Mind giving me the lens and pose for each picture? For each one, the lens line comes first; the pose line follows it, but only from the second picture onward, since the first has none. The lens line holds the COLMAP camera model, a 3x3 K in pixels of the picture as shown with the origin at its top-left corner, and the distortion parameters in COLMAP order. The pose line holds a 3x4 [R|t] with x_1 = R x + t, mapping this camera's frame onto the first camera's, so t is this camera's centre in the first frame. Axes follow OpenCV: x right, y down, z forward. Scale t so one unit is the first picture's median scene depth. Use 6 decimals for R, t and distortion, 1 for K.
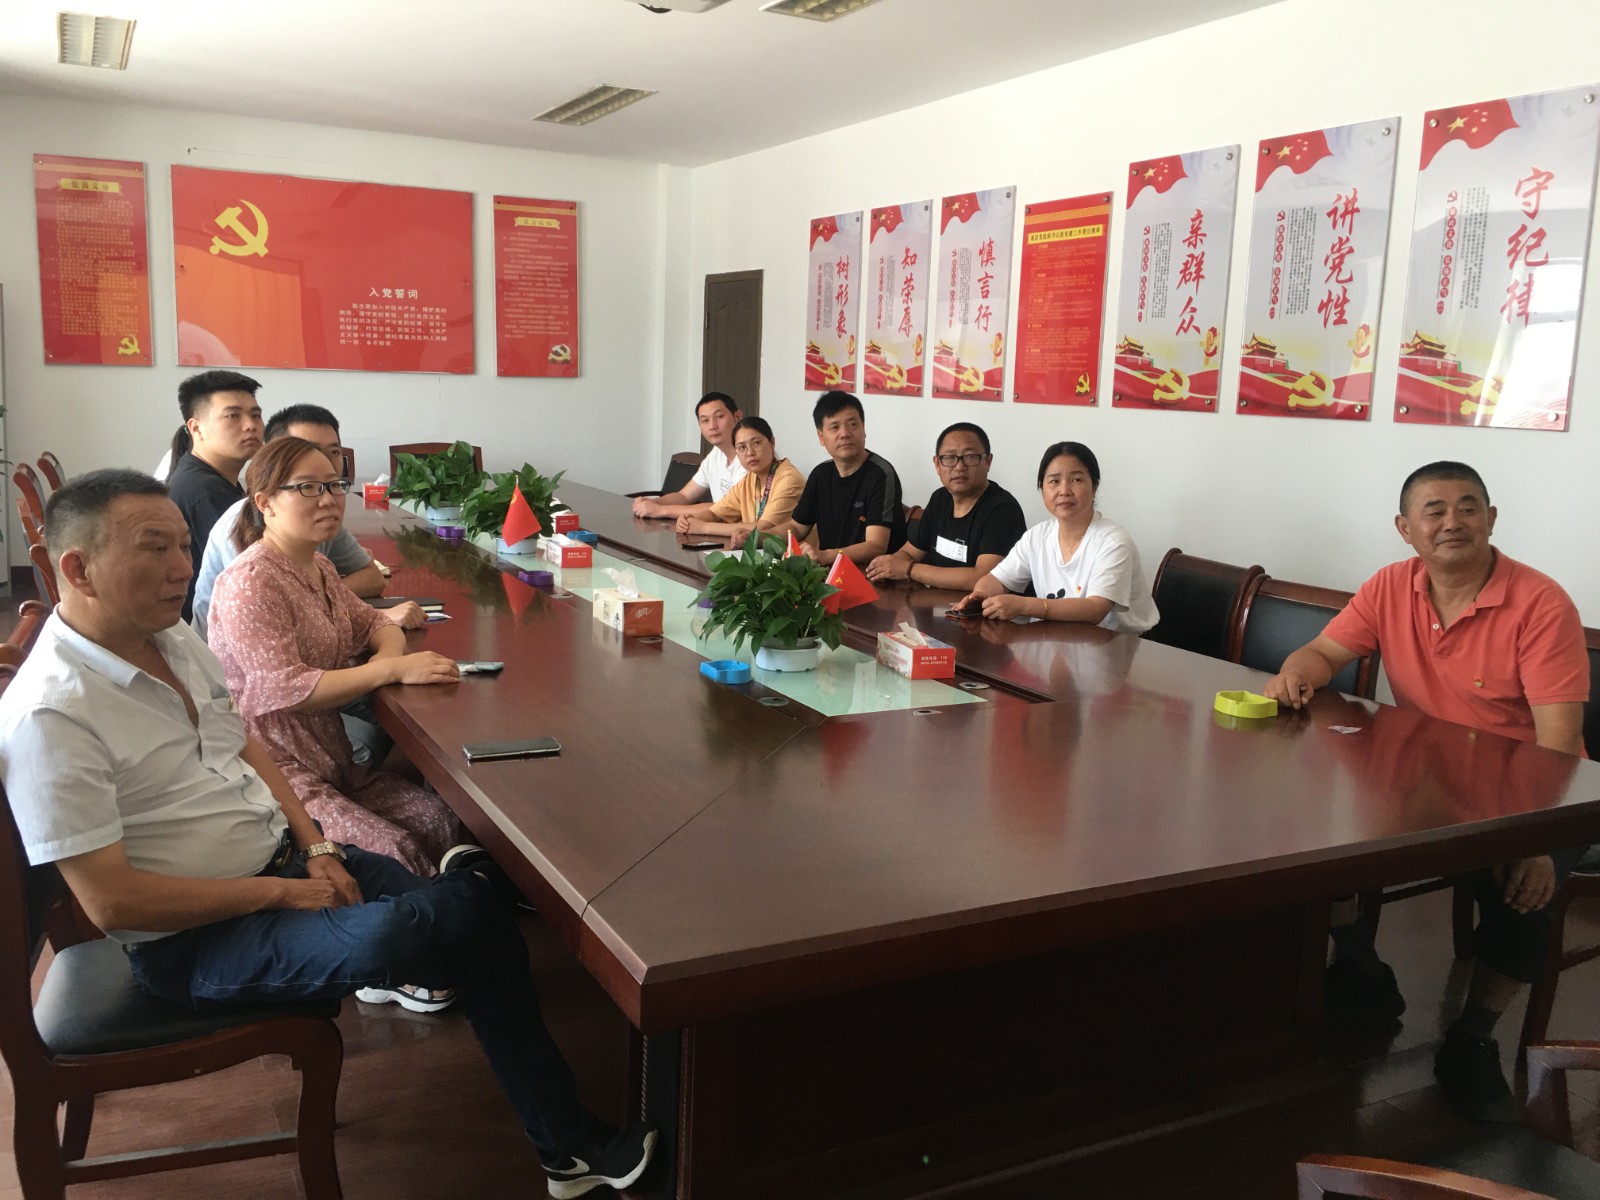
lens RADIAL K [[1357.8, 0, 801.1], [0, 1357.8, 593.9], [0, 0, 1]] dist [0.083183, -0.118972]
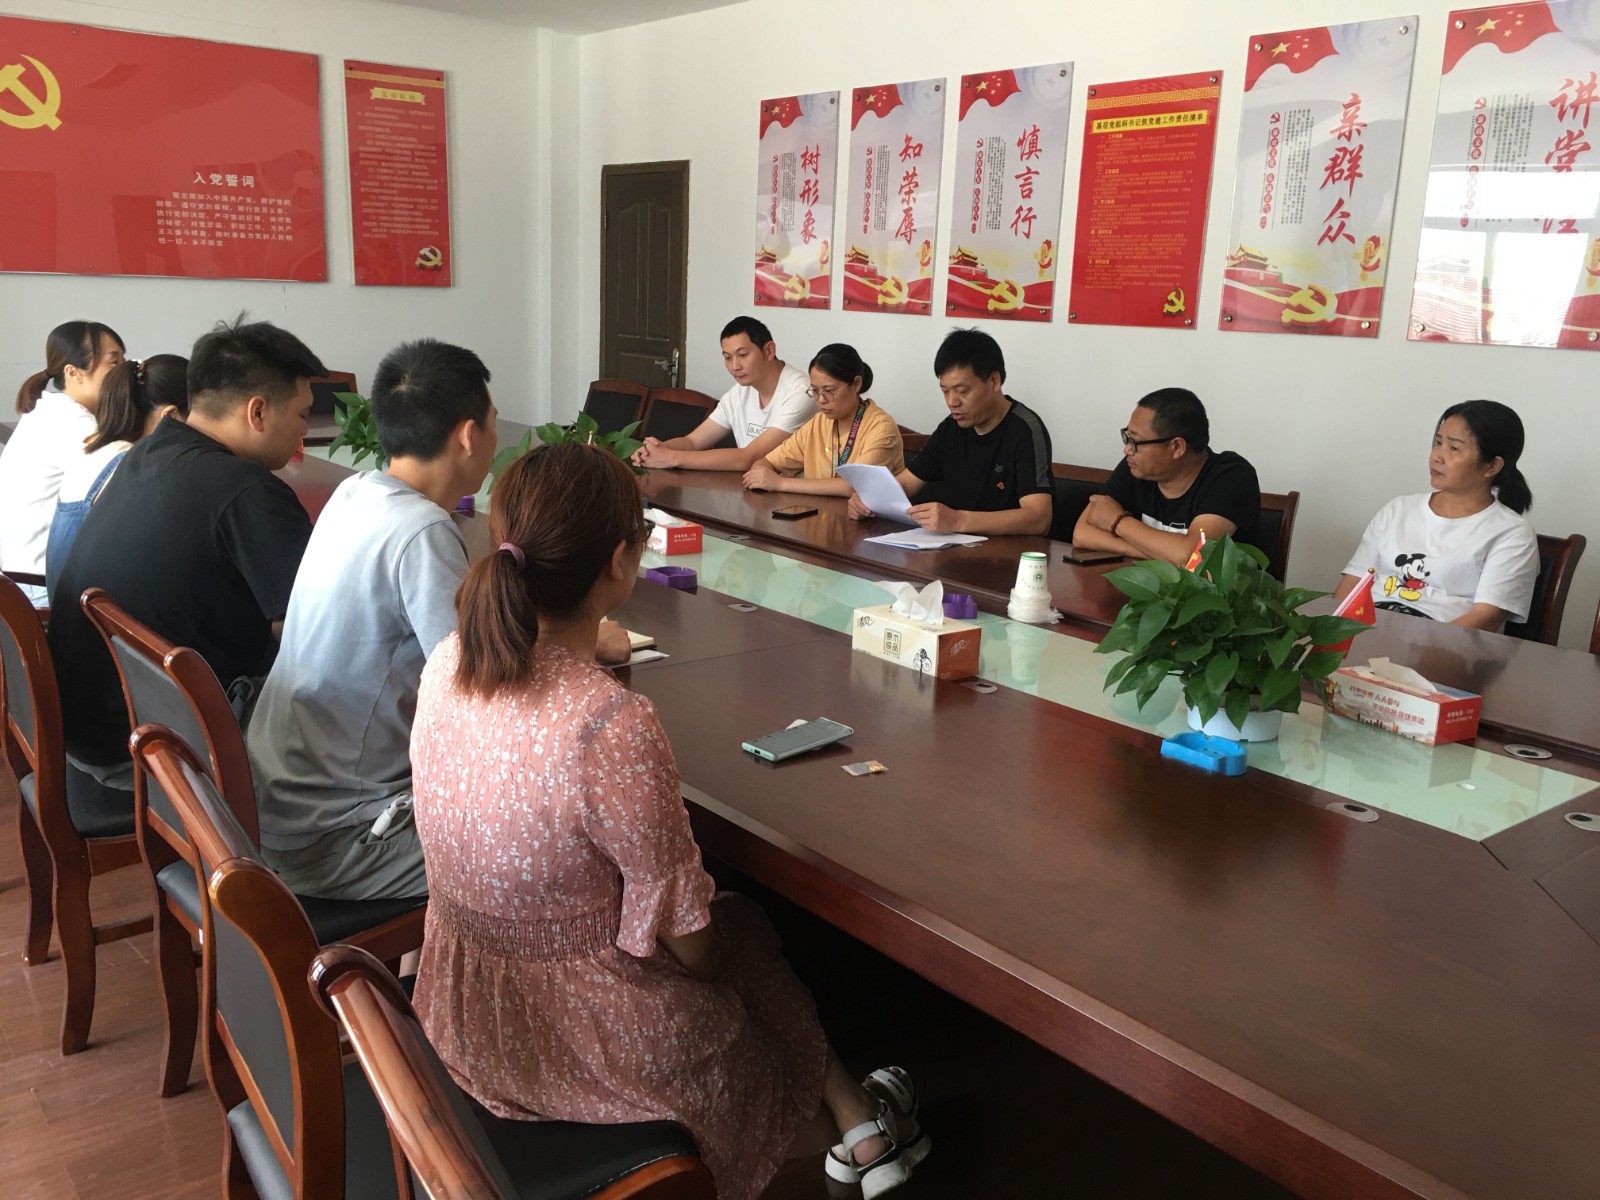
lens RADIAL K [[1357.8, 0, 792.2], [0, 1357.8, 589.9], [0, 0, 1]] dist [0.083183, -0.118972]
pose [[0.981136, -0.037999, 0.189547, -0.183572], [0.025724, 0.997434, 0.066806, -0.035568], [-0.191599, -0.060670, 0.979596, 0.186099]]
